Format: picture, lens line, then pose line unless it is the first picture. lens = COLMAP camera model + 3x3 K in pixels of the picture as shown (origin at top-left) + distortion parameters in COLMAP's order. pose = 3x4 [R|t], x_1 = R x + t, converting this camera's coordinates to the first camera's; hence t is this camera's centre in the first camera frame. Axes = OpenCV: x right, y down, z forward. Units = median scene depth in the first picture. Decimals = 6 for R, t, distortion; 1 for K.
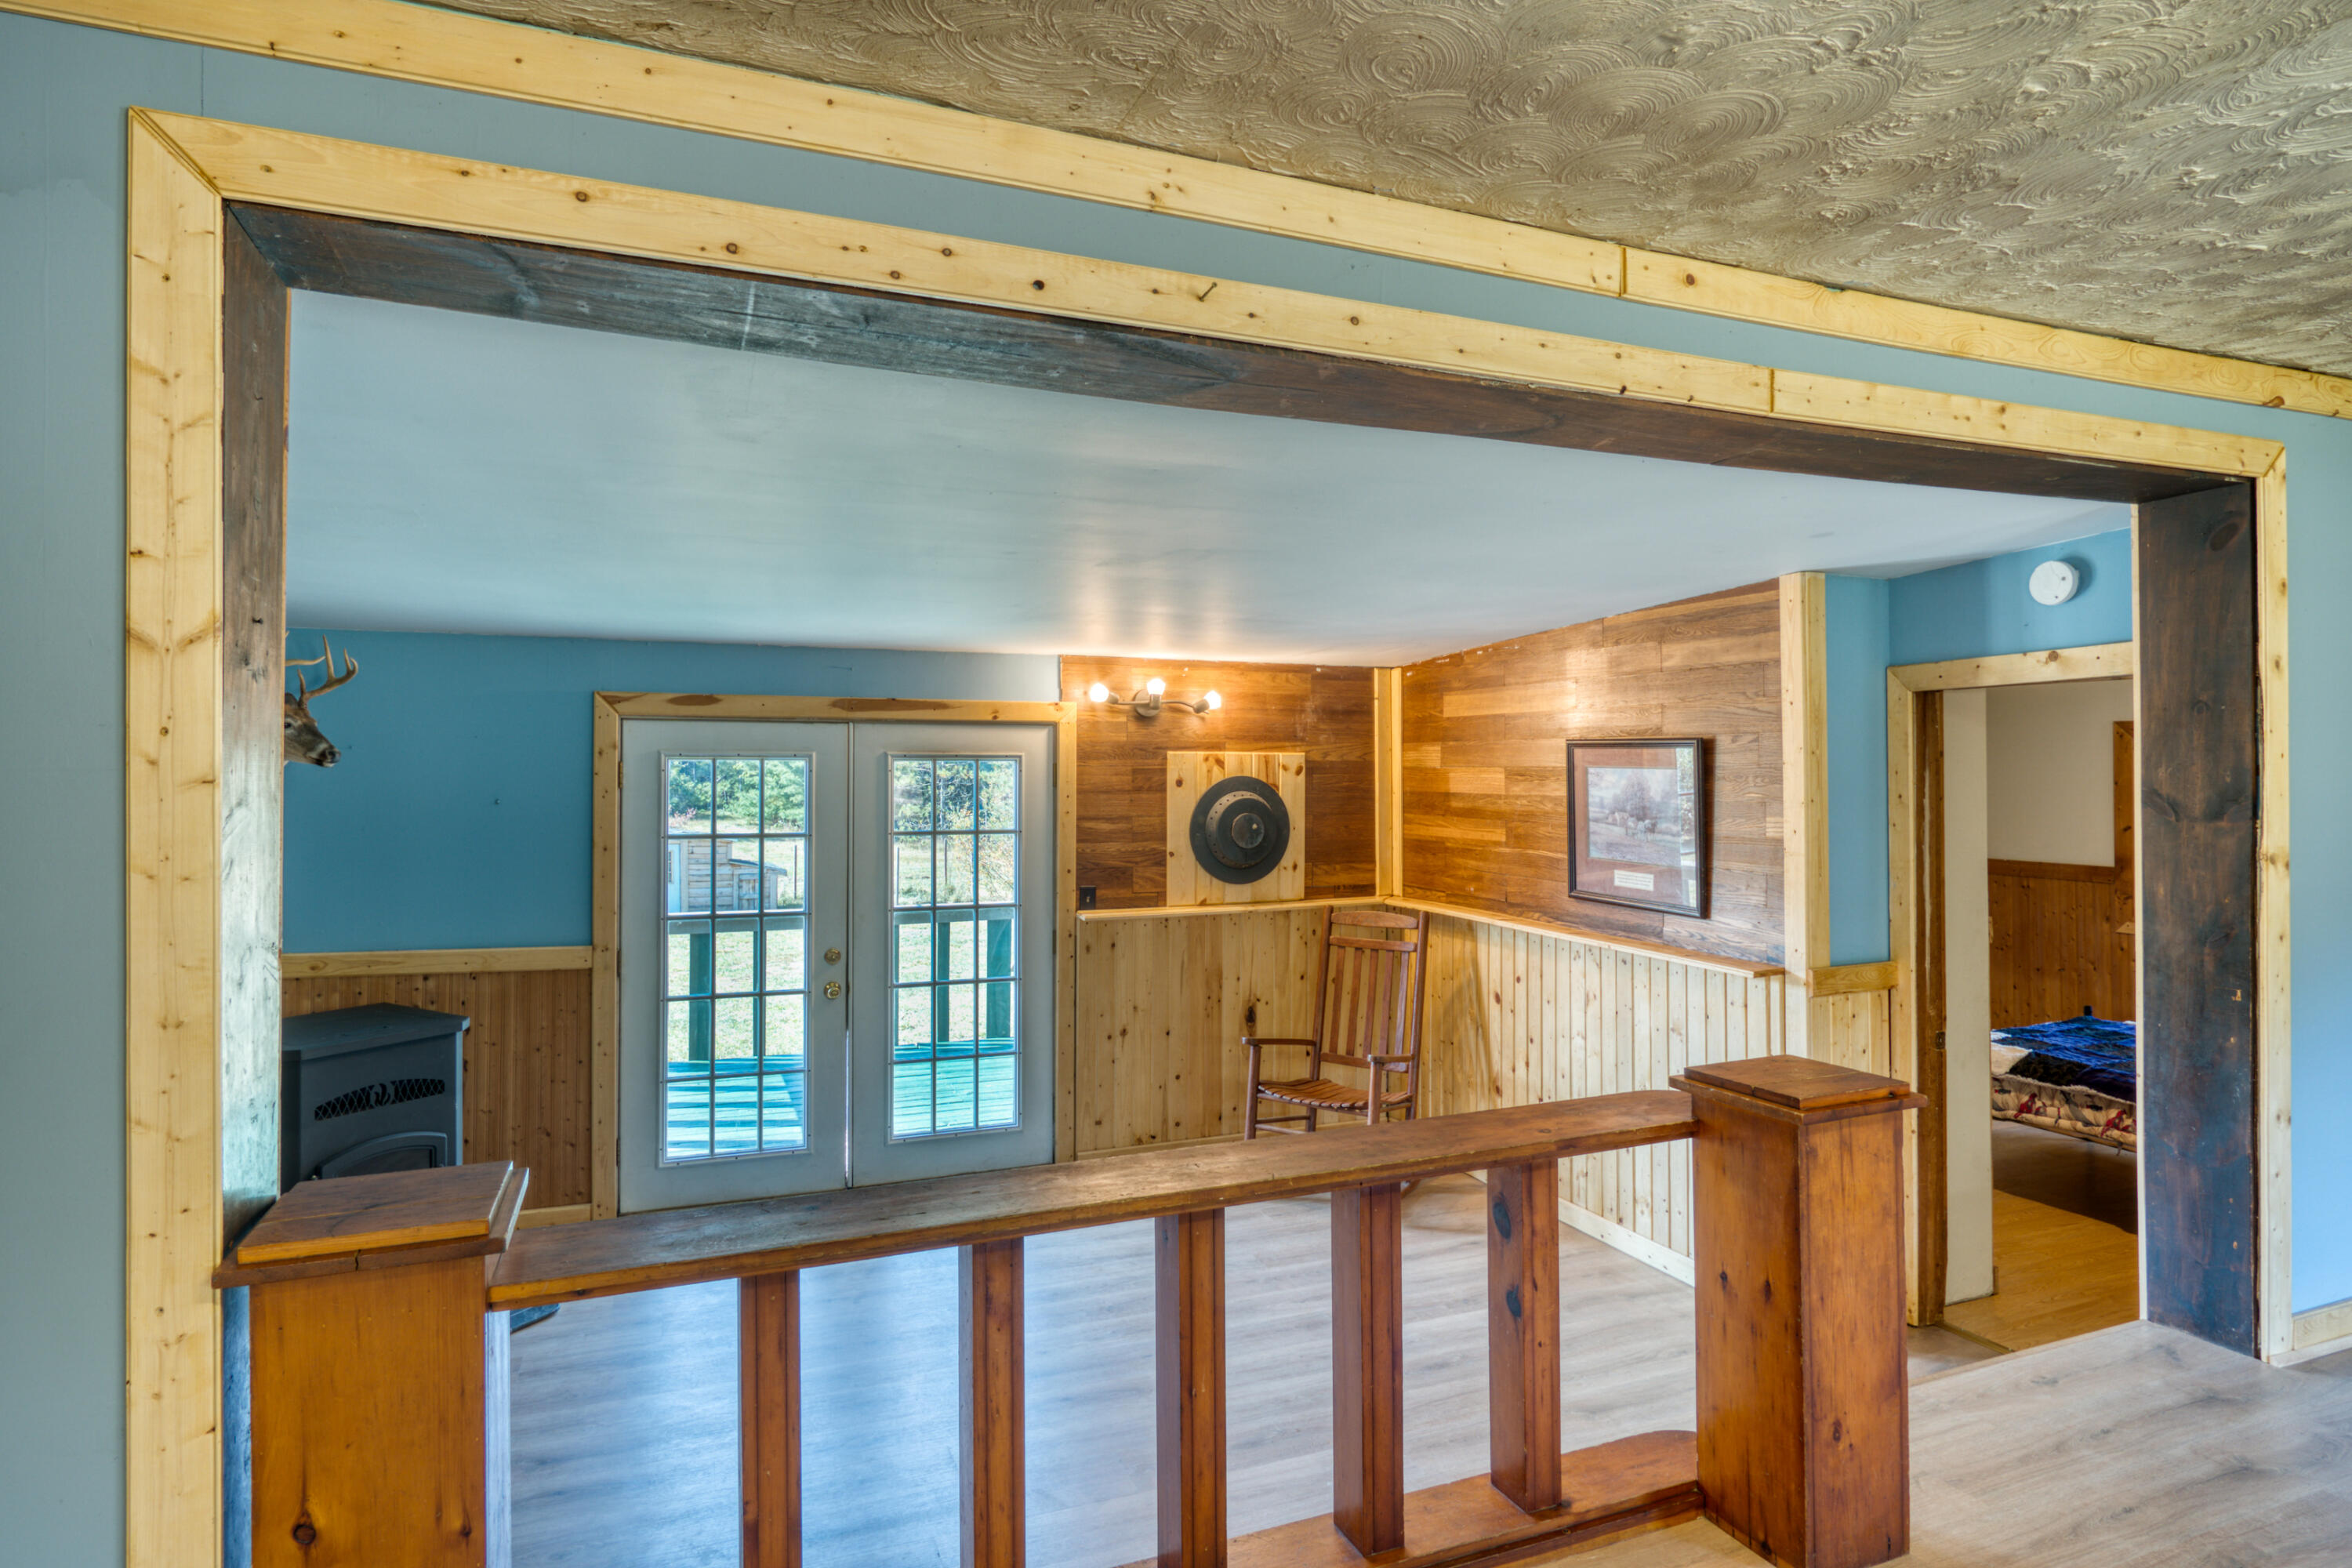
lens RADIAL K [[1276.7, 0, 1174.3], [0, 1276.7, 765.9], [0, 0, 1]] dist [-0.002937, 0.000148]
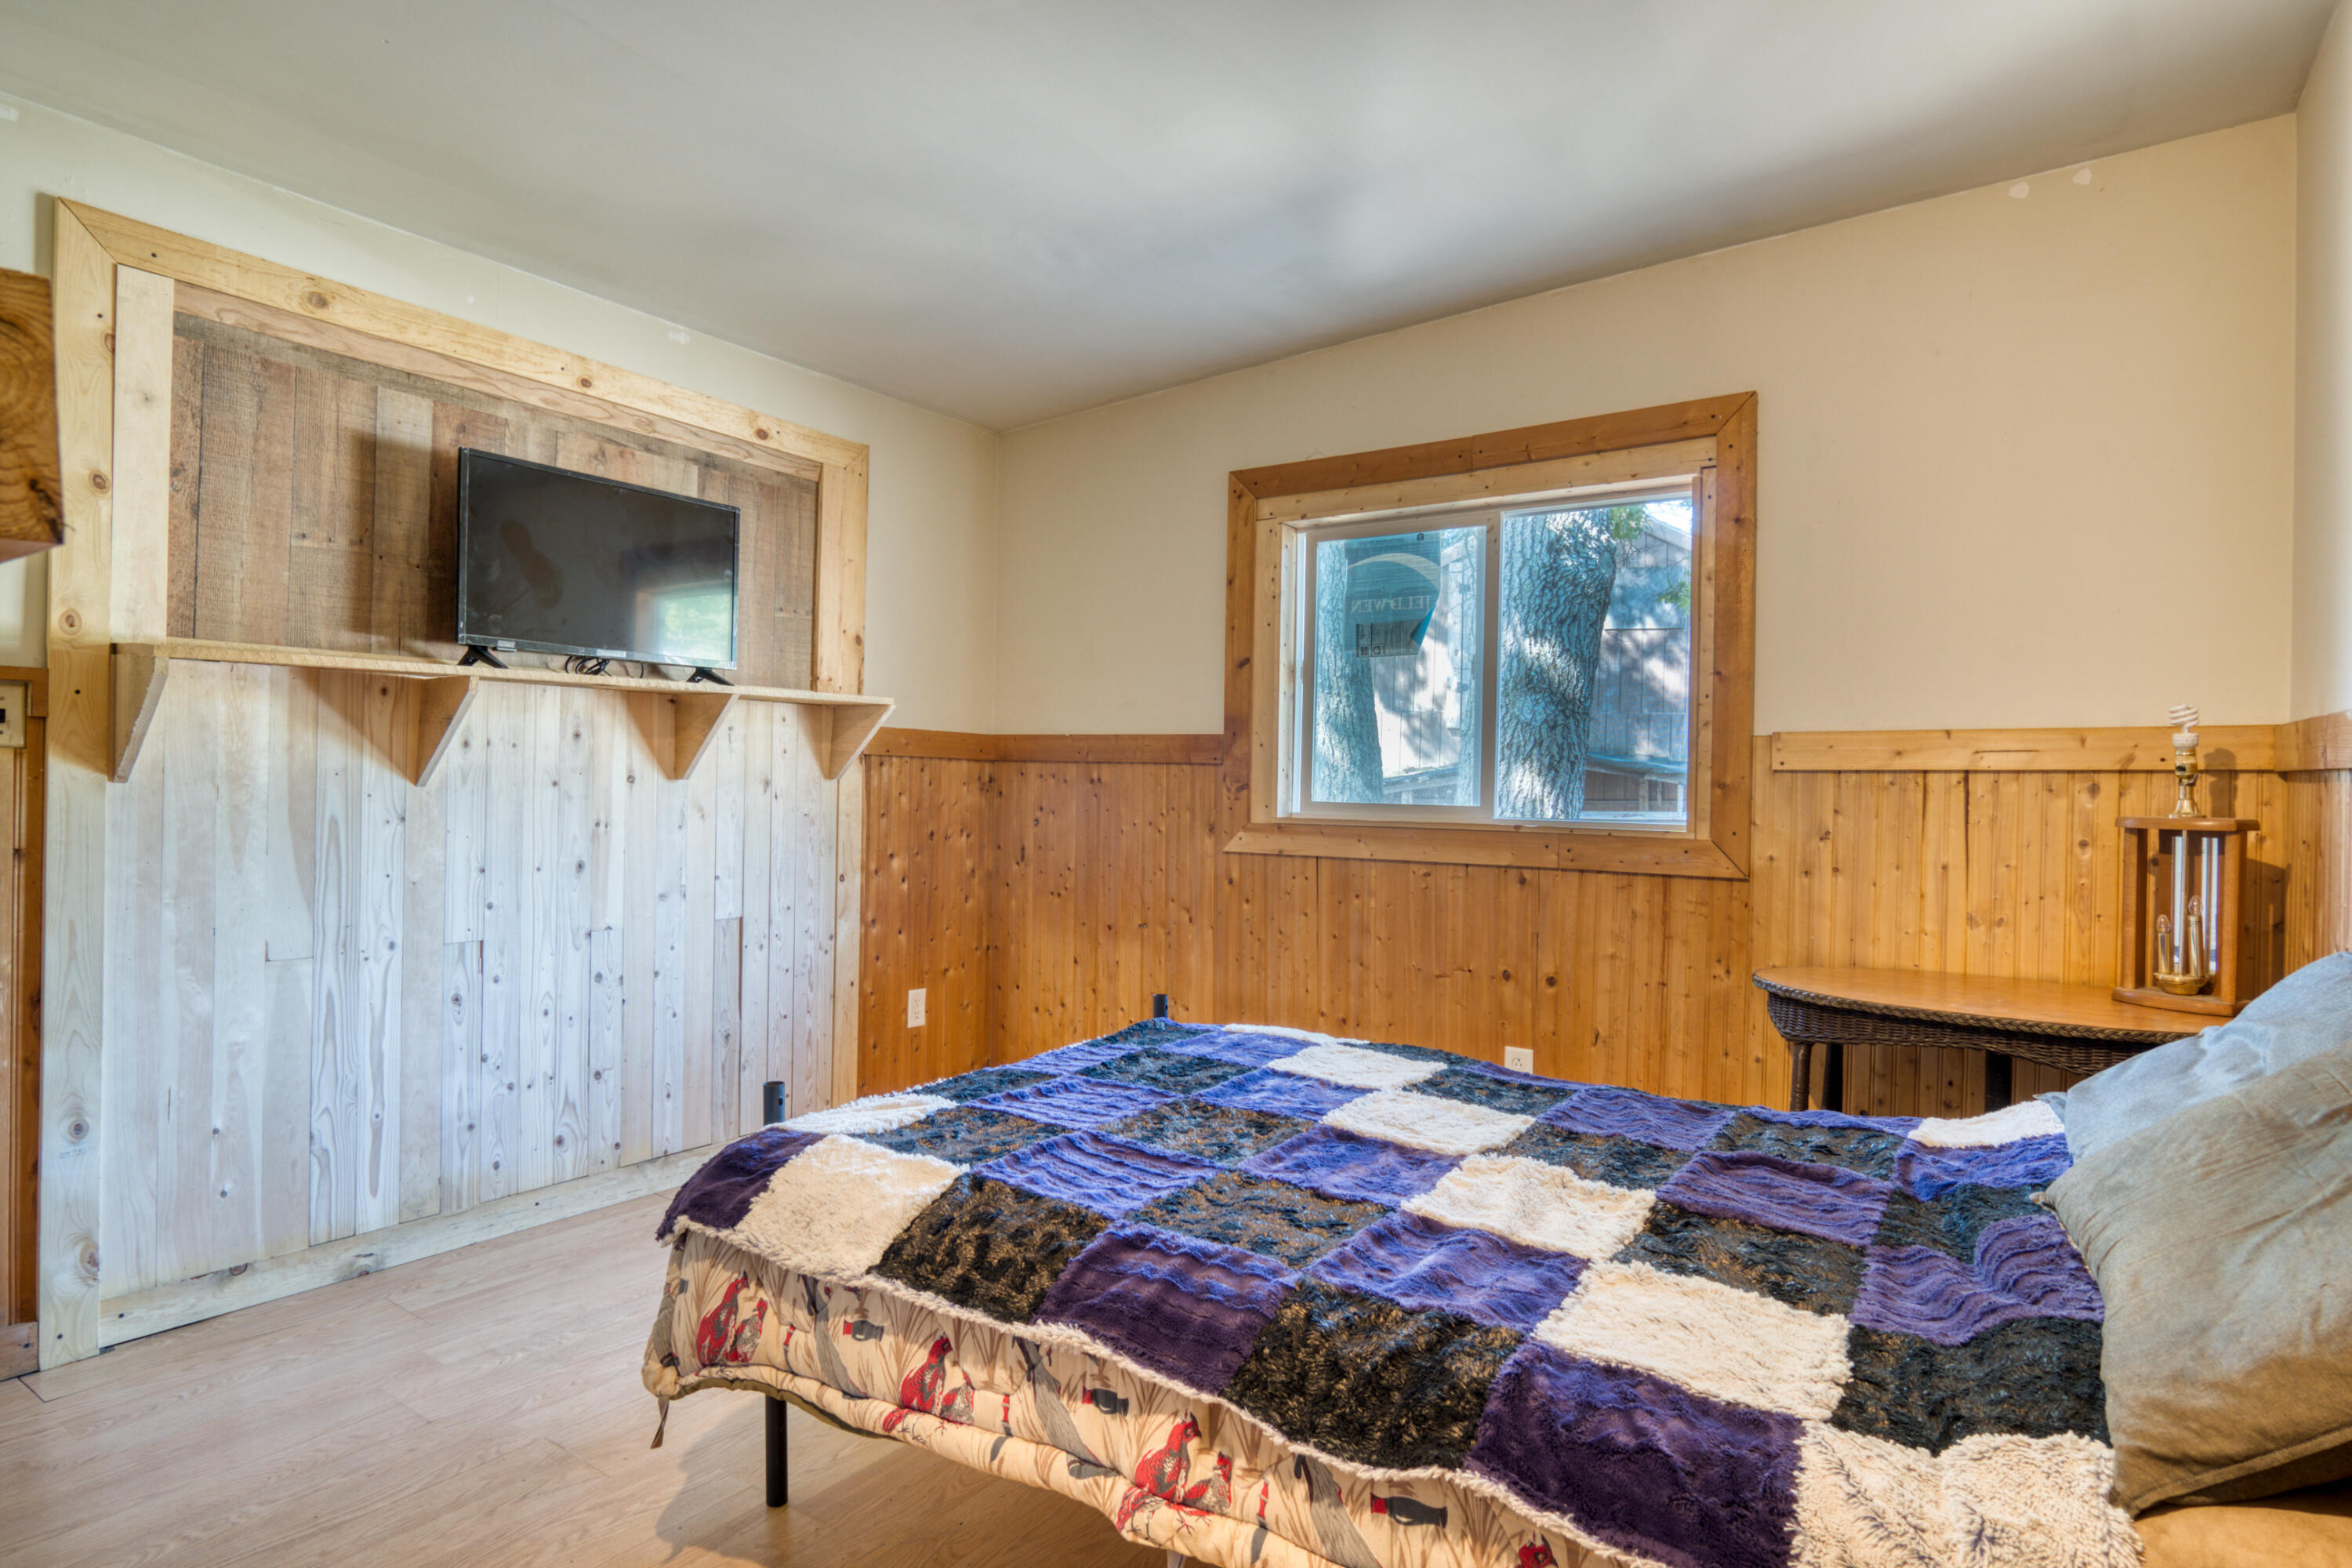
lens RADIAL K [[1253.9, 0, 1162.1], [0, 1253.9, 787.1], [0, 0, 1]] dist [-0.021103, 0.012767]
pose [[0.841796, 0.014281, 0.539608, 0.539690], [-0.022852, 0.999697, 0.009193, 0.125377], [-0.539313, -0.020070, 0.841867, 0.711363]]
